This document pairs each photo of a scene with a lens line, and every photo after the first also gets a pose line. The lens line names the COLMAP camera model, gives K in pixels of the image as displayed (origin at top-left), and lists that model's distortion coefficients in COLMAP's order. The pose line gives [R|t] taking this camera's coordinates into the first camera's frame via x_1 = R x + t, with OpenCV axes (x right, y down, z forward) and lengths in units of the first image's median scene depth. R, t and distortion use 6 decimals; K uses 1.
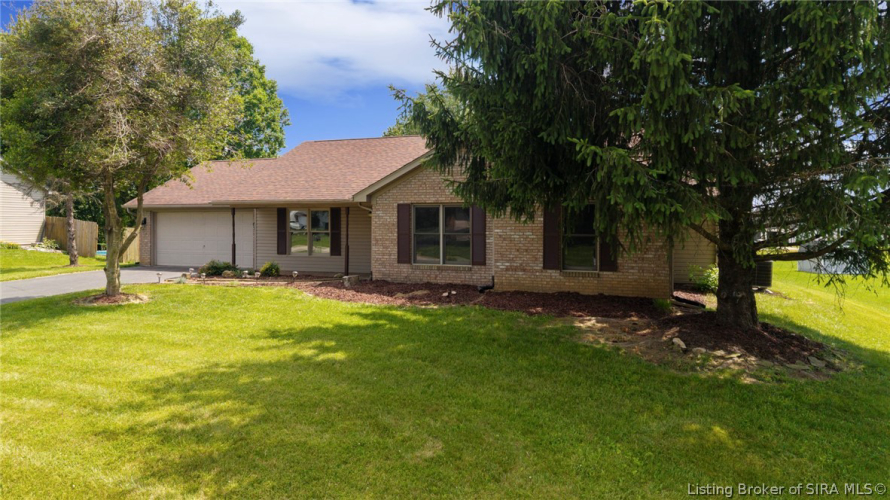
lens RADIAL K [[612.5, 0, 445.0], [0, 612.5, 250.0], [0, 0, 1]] dist [-0.000590, -0.003227]
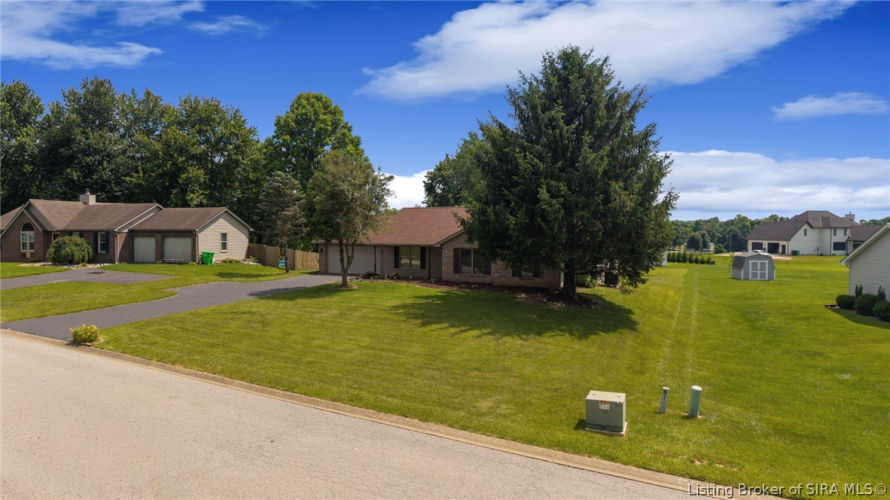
lens RADIAL K [[612.5, 0, 445.0], [0, 612.5, 250.0], [0, 0, 1]] dist [-0.000590, -0.003227]
pose [[0.997282, 0.002587, -0.073637, 0.061140], [-0.003033, 0.999978, -0.005948, -0.053195], [0.073620, 0.006155, 0.997267, -1.317813]]
